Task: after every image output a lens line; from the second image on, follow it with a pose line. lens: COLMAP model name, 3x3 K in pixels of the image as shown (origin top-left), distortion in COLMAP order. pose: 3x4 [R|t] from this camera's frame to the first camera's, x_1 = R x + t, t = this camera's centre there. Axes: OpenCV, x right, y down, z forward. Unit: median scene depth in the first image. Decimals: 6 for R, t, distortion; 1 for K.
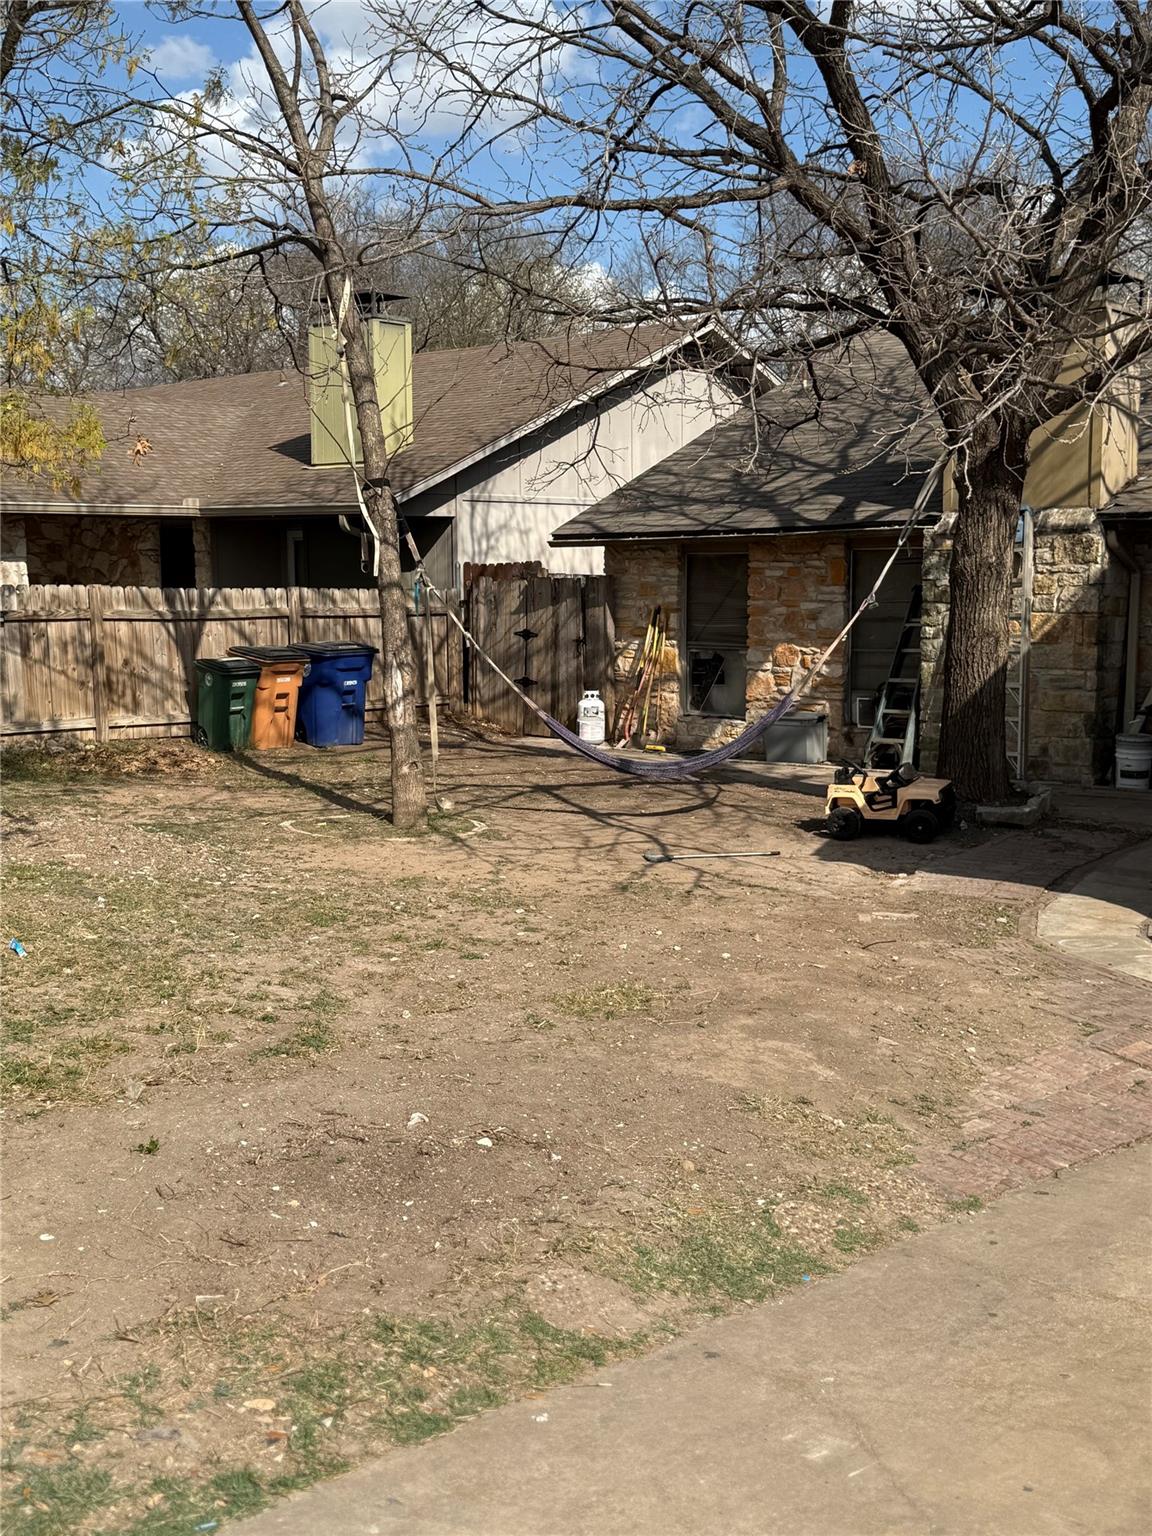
lens RADIAL K [[1681.0, 0, 570.1], [0, 1681.0, 774.2], [0, 0, 1]] dist [0.112533, 0.000000]
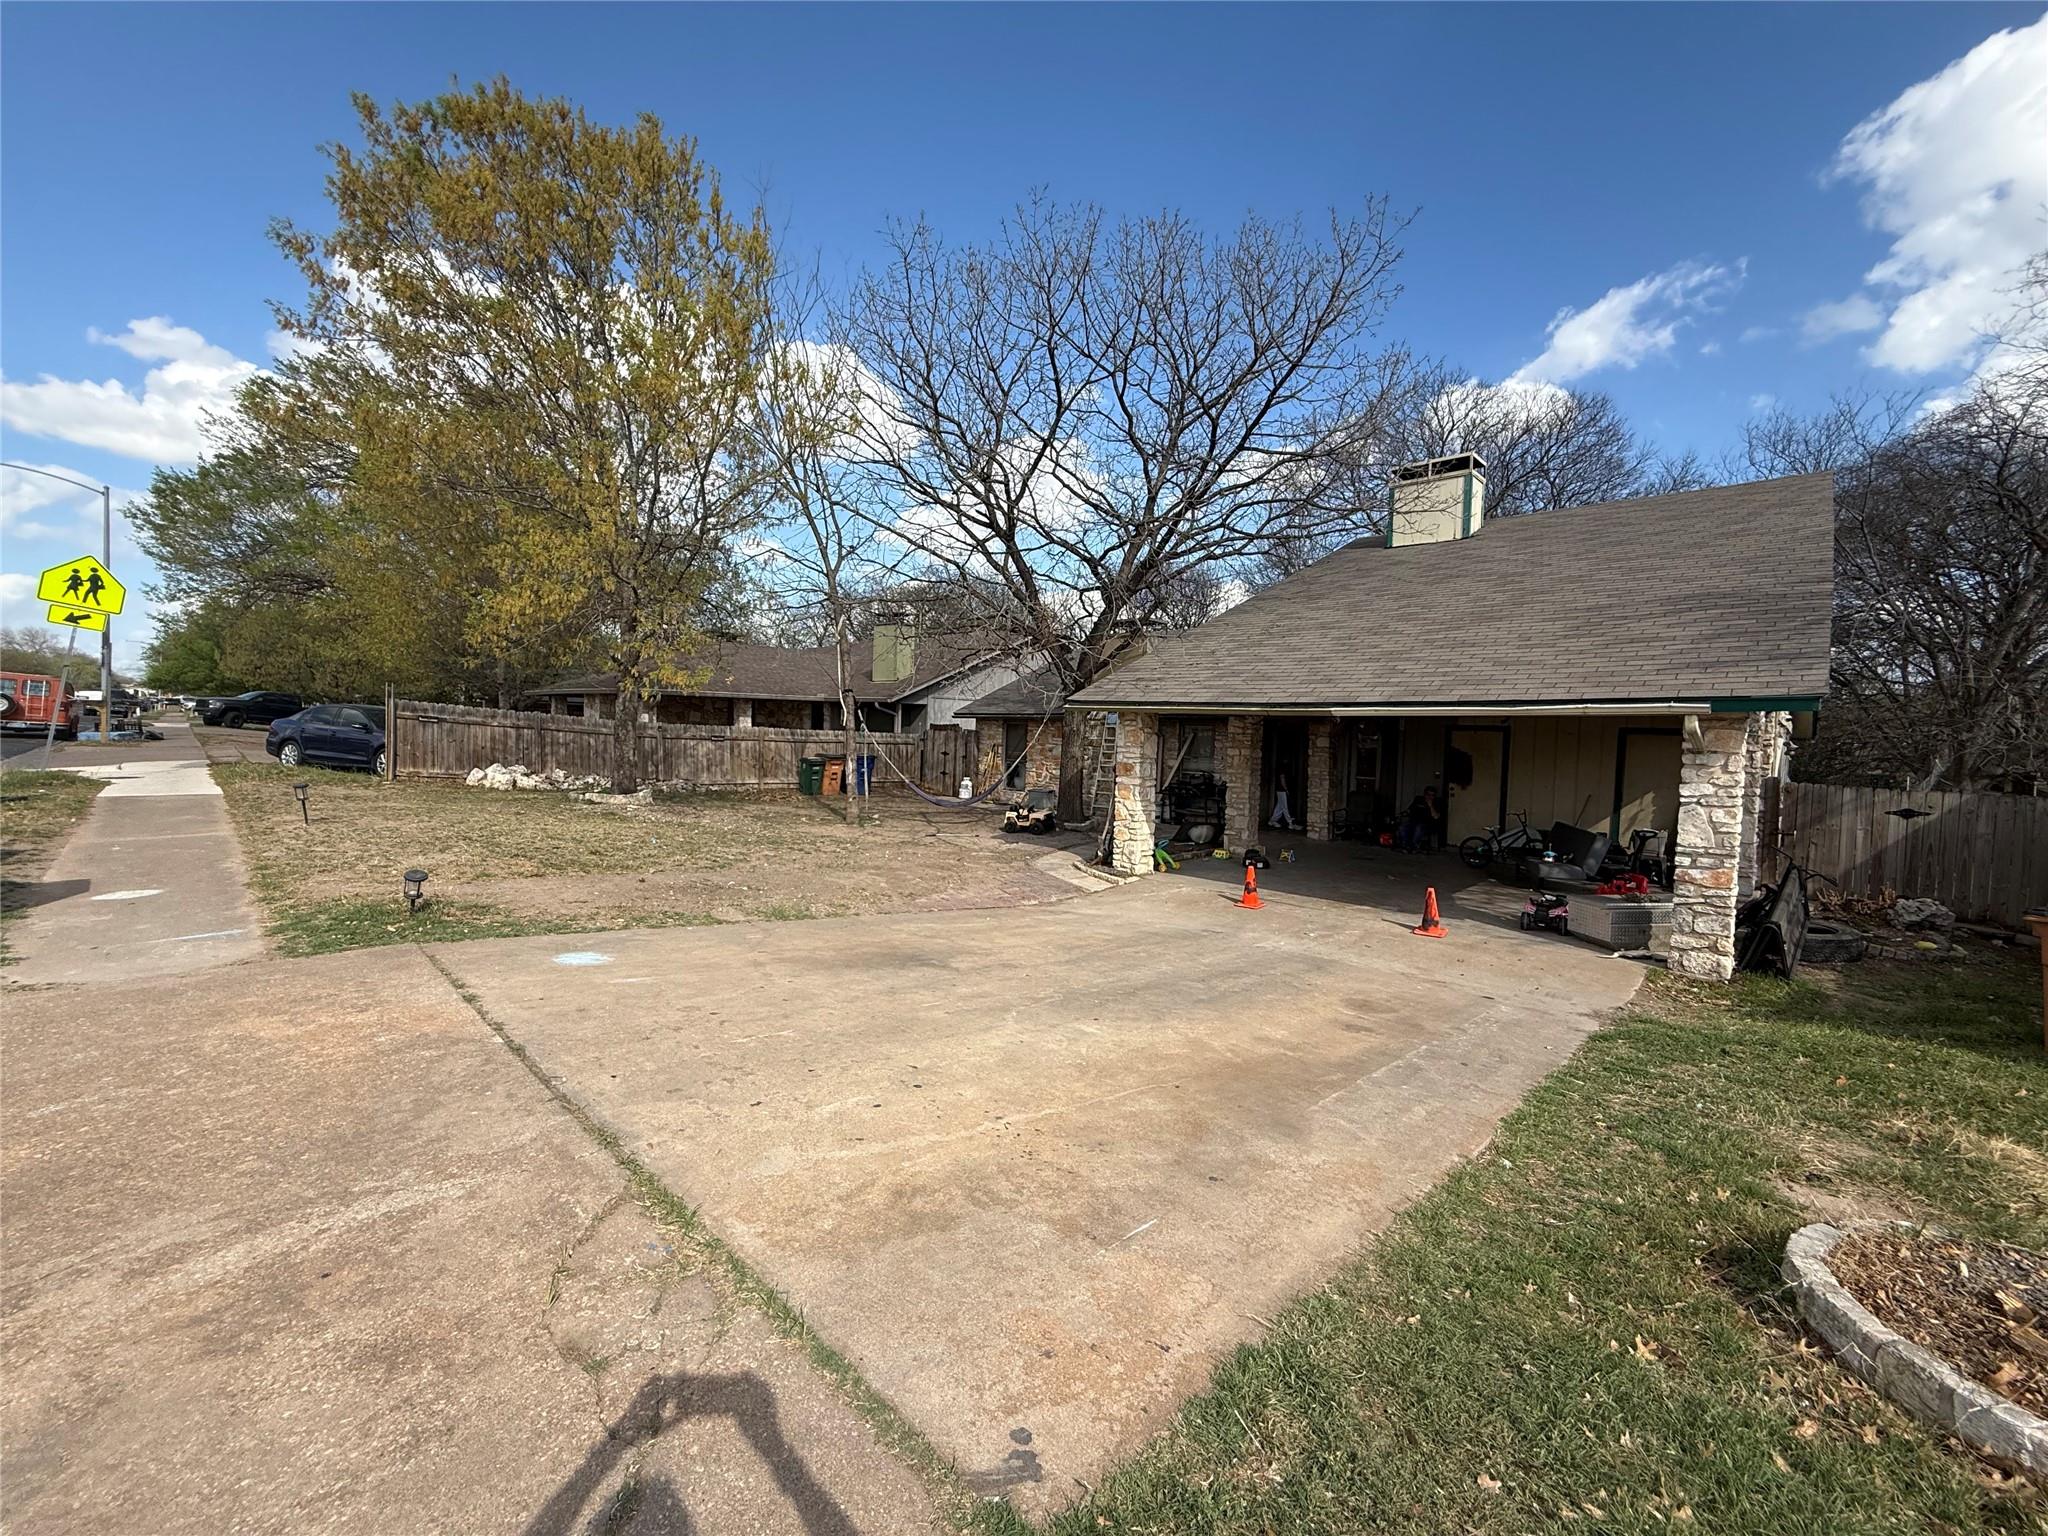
lens RADIAL K [[815.8, 0, 1026.5], [0, 815.8, 772.3], [0, 0, 1]] dist [0.001541, 0.000325]
pose [[0.998249, 0.038334, -0.045039, 0.164111], [-0.041368, 0.996795, -0.068475, 0.021558], [0.042270, 0.070219, 0.996636, -0.181621]]
